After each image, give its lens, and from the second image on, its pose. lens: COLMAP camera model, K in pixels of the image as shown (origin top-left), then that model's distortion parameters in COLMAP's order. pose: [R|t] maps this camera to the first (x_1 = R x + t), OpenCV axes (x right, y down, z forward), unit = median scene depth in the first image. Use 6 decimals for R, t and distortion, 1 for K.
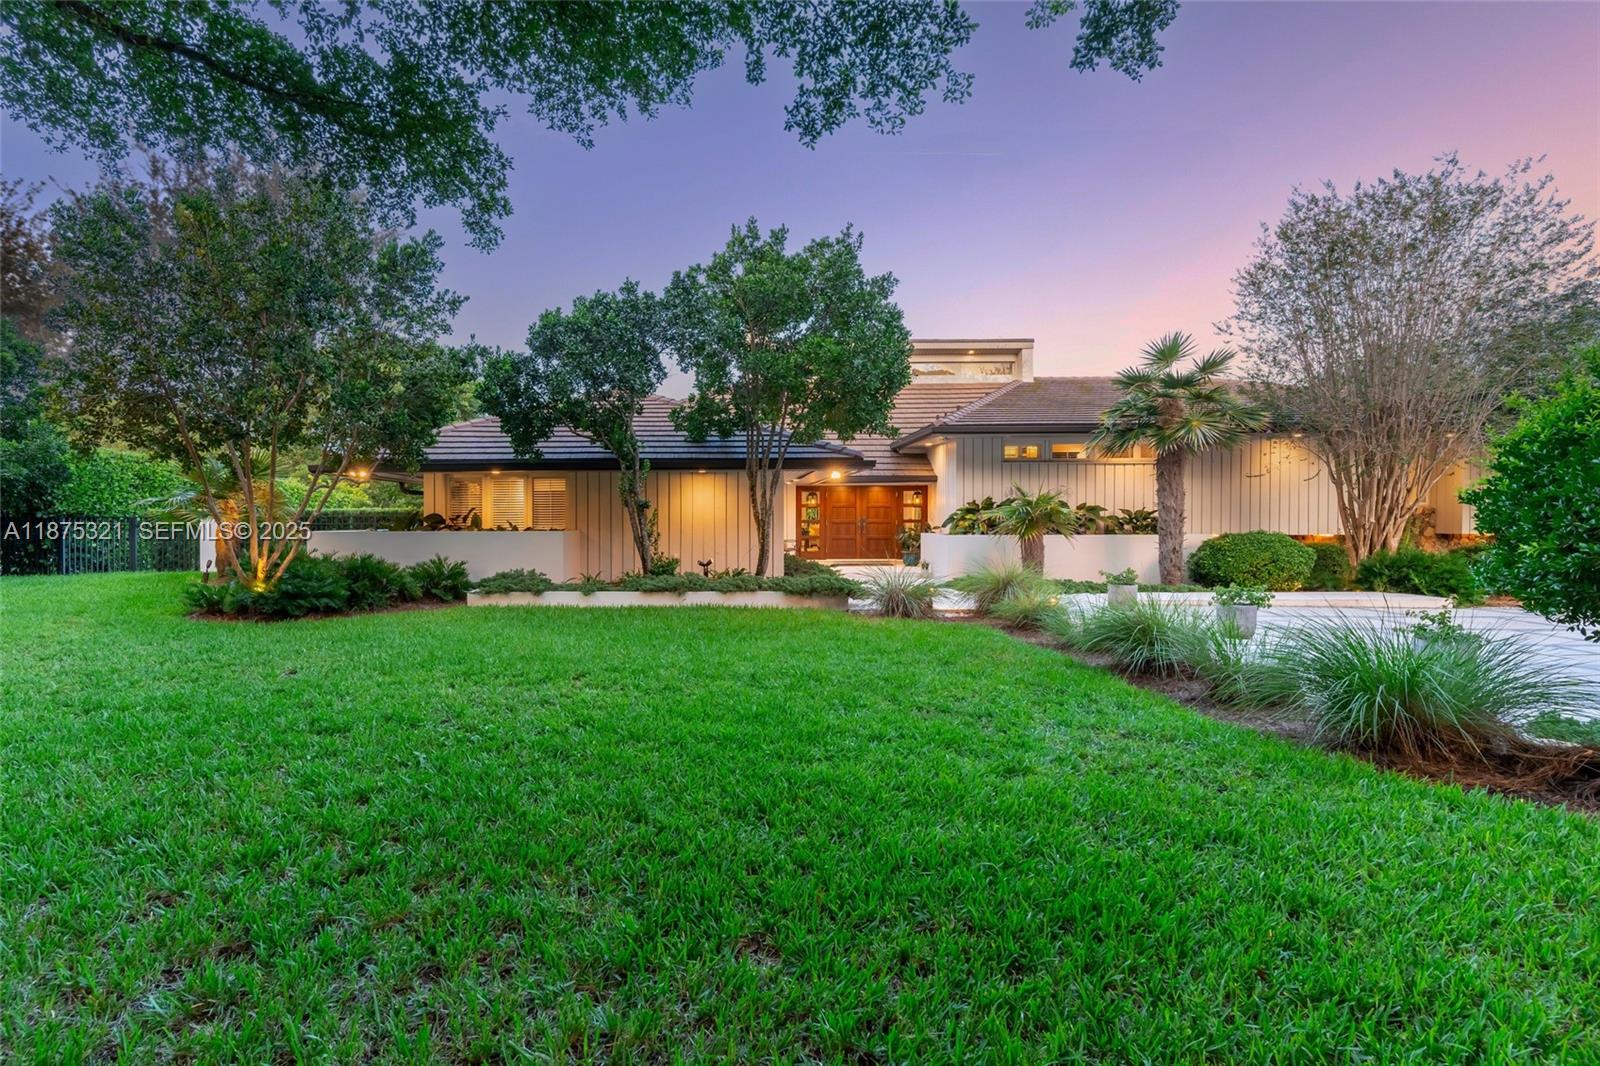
lens RADIAL K [[792.9, 0, 799.9], [0, 792.9, 527.4], [0, 0, 1]] dist [0.003741, -0.000033]
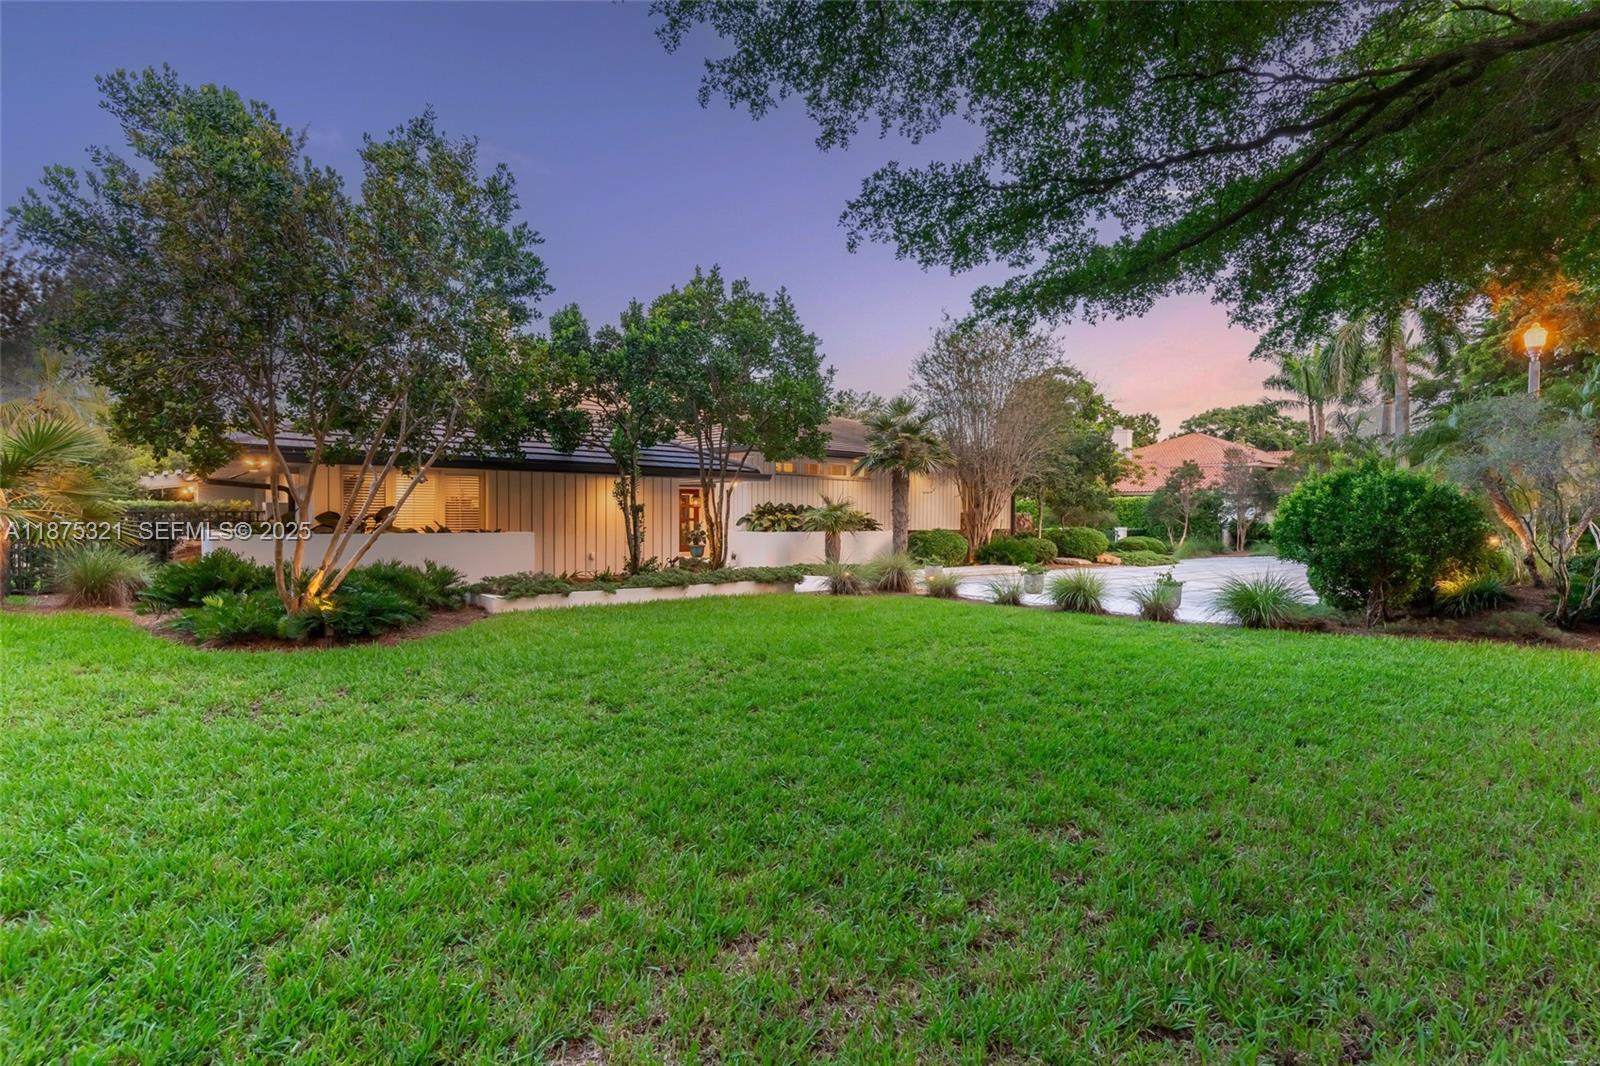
lens RADIAL K [[792.9, 0, 798.0], [0, 792.9, 532.6], [0, 0, 1]] dist [0.003741, -0.000033]
pose [[0.737453, -0.007387, 0.675358, -0.743237], [-0.006499, 0.999816, 0.018032, -0.015255], [-0.675367, -0.017686, 0.737270, 0.051992]]
